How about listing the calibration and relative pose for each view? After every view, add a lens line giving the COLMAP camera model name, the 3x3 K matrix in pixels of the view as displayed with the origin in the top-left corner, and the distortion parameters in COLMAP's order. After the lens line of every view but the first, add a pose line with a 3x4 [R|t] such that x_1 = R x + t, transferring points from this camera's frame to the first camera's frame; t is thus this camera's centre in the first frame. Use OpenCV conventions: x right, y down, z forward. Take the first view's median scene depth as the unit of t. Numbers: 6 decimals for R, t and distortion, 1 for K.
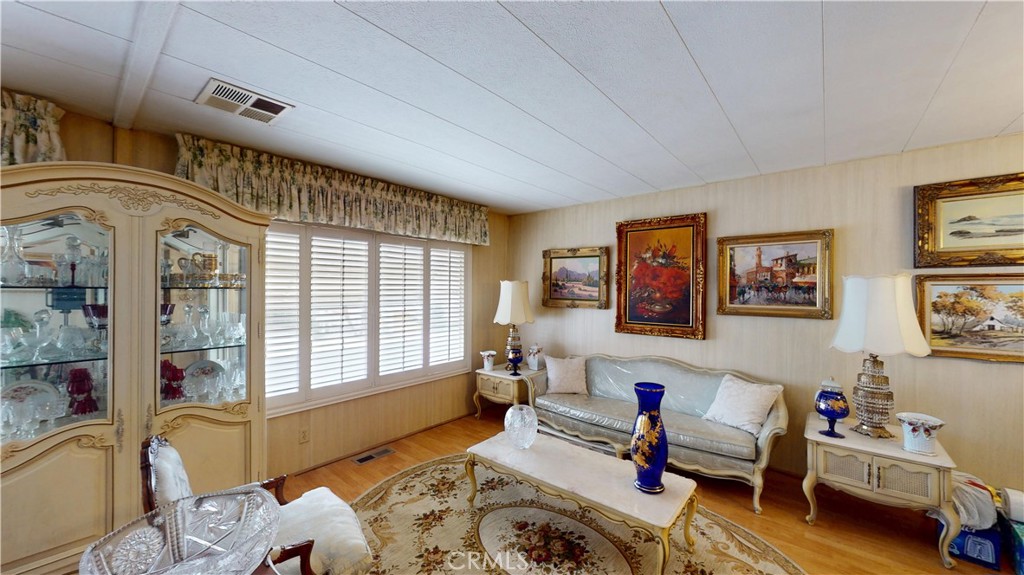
lens RADIAL K [[375.5, 0, 507.7], [0, 375.5, 288.2], [0, 0, 1]] dist [0.005637, -0.000392]
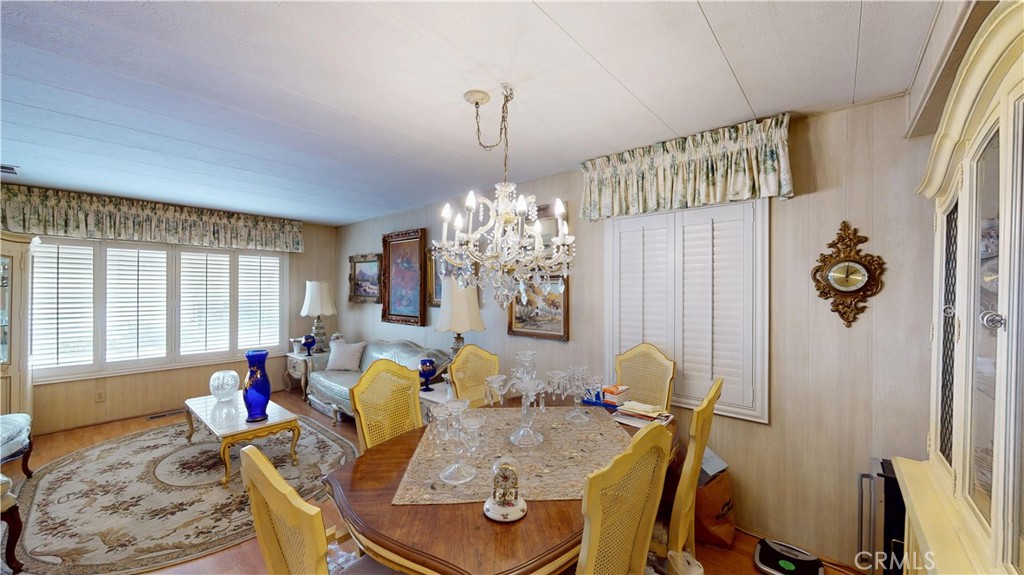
lens RADIAL K [[375.5, 0, 503.4], [0, 375.5, 287.6], [0, 0, 1]] dist [0.005637, -0.000392]
pose [[0.999769, 0.000086, -0.021491, 0.890062], [-0.000143, 0.999996, -0.002678, 0.006444], [0.021491, 0.002680, 0.999765, -0.305300]]
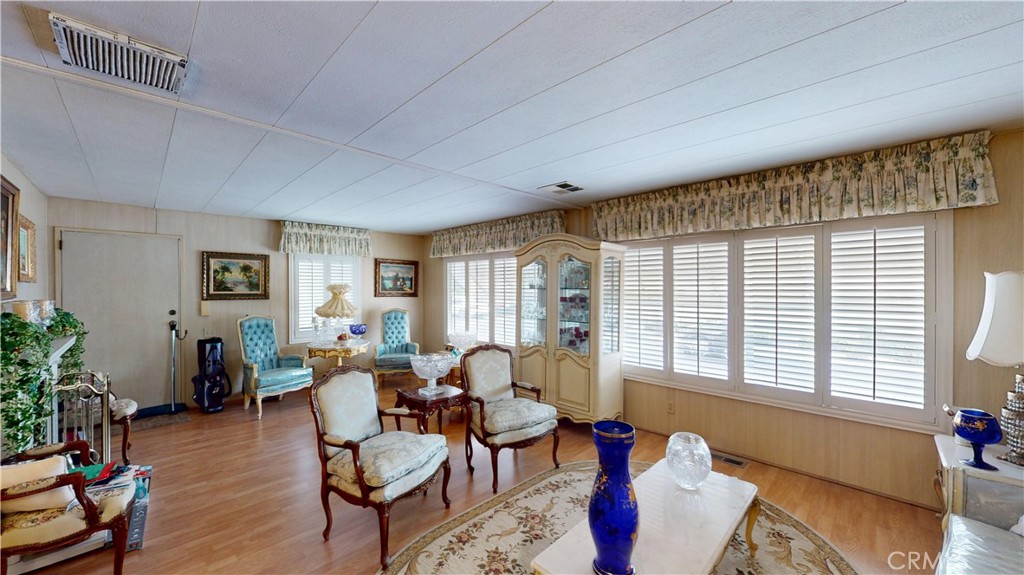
lens RADIAL K [[375.5, 0, 521.0], [0, 375.5, 289.9], [0, 0, 1]] dist [0.005637, -0.000392]
pose [[-0.058283, -0.003013, -0.998296, 0.696407], [-0.002827, 0.999992, -0.002853, 0.008173], [0.998296, 0.002656, -0.058291, 0.557209]]
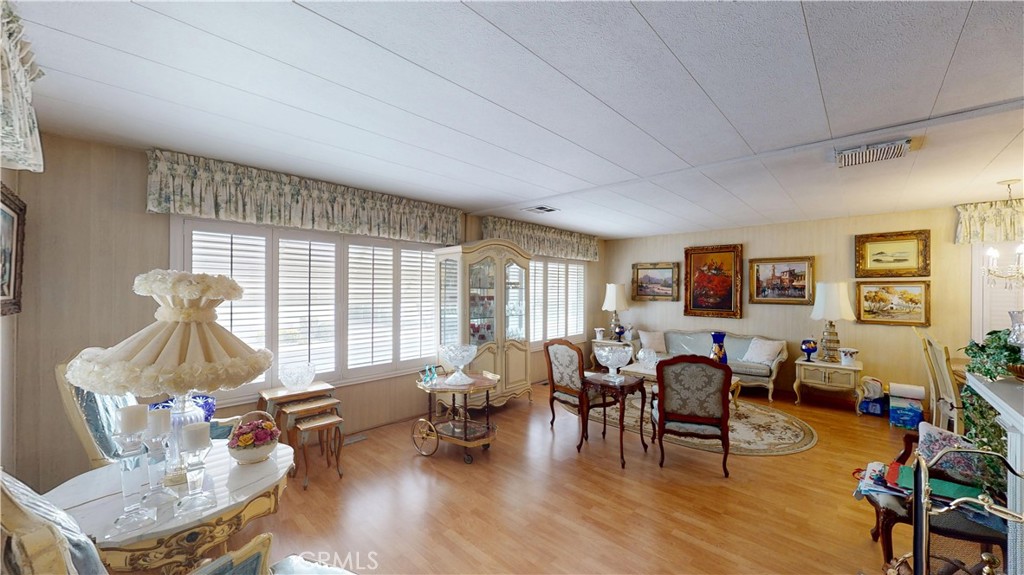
lens RADIAL K [[375.5, 0, 509.4], [0, 375.5, 287.1], [0, 0, 1]] dist [0.005637, -0.000392]
pose [[0.998625, -0.000673, -0.052417, -0.472260], [0.000516, 0.999995, -0.003005, -0.001207], [0.052418, 0.002974, 0.998621, -0.821050]]
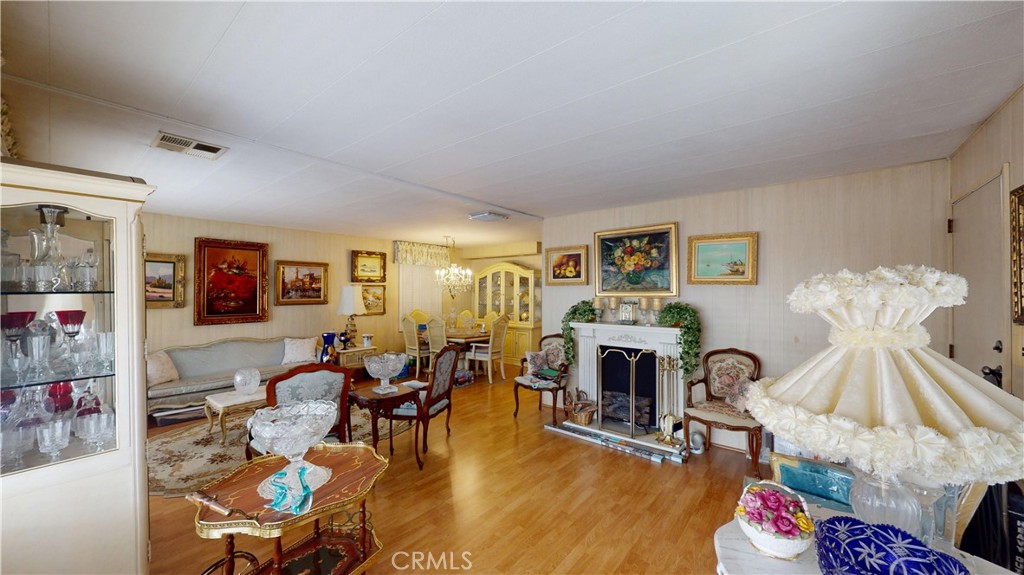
lens RADIAL K [[375.5, 0, 514.9], [0, 375.5, 290.0], [0, 0, 1]] dist [0.005637, -0.000392]
pose [[-0.022633, -0.003437, 0.999738, -1.225082], [-0.001421, 0.999993, 0.003406, -0.008061], [-0.999743, -0.001343, -0.022638, -0.039984]]
